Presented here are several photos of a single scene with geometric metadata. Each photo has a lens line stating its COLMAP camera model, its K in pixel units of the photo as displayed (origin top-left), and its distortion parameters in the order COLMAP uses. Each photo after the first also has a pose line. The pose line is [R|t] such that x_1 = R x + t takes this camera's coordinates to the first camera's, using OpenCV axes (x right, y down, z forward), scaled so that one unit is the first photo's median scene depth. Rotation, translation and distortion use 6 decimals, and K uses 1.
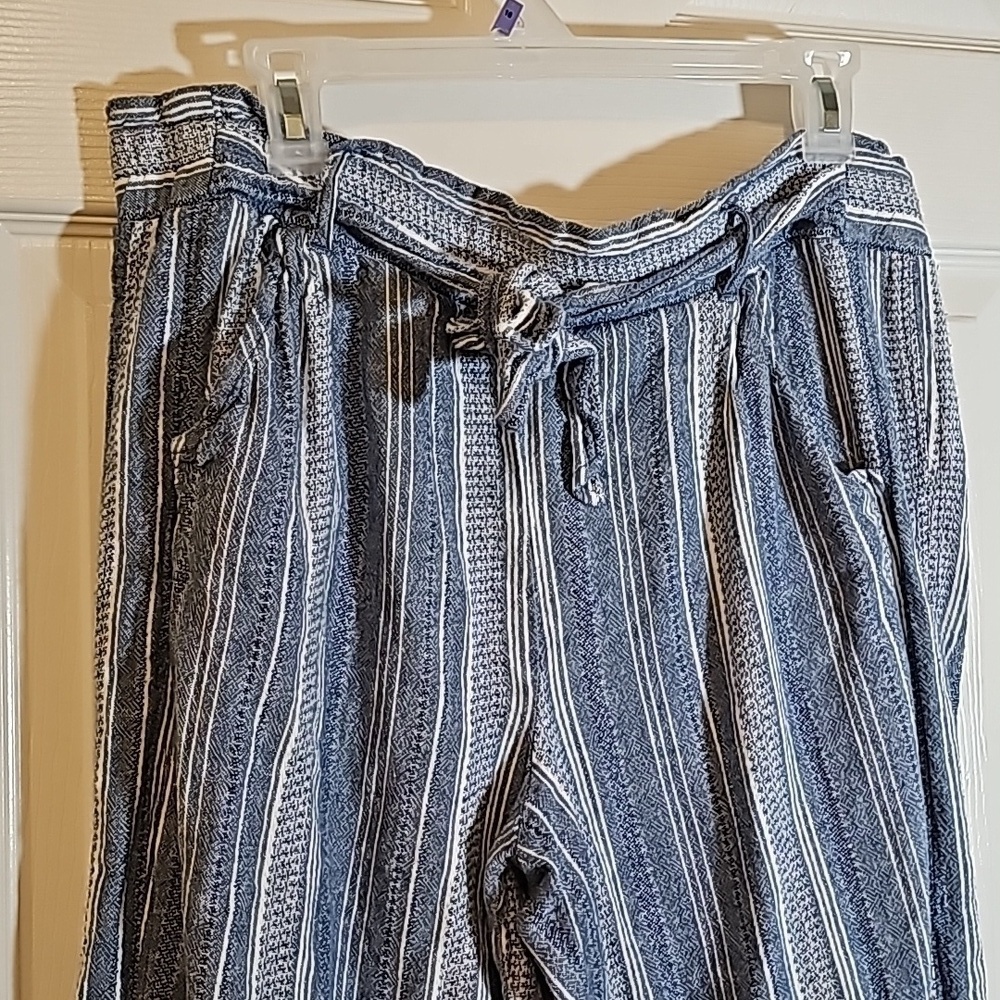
lens RADIAL K [[1377.5, 0, 501.3], [0, 1377.5, 478.6], [0, 0, 1]] dist [0.188740, -0.623821]
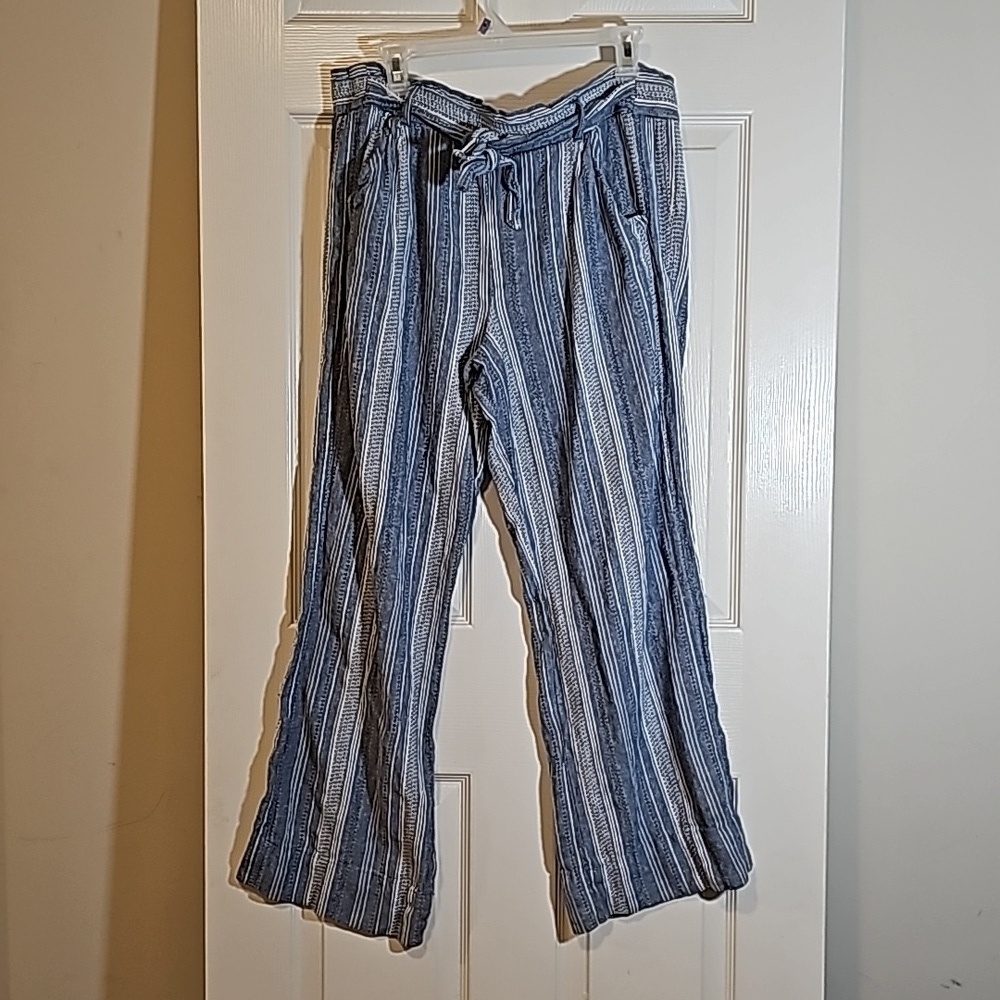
lens RADIAL K [[1461.7, 0, 500.0], [0, 1461.7, 500.0], [0, 0, 1]] dist [0.193983, -0.725524]
pose [[0.951118, 0.042451, -0.305896, 0.885129], [-0.020879, 0.997080, 0.073451, 0.317338], [0.308121, -0.063474, 0.949227, -1.557876]]
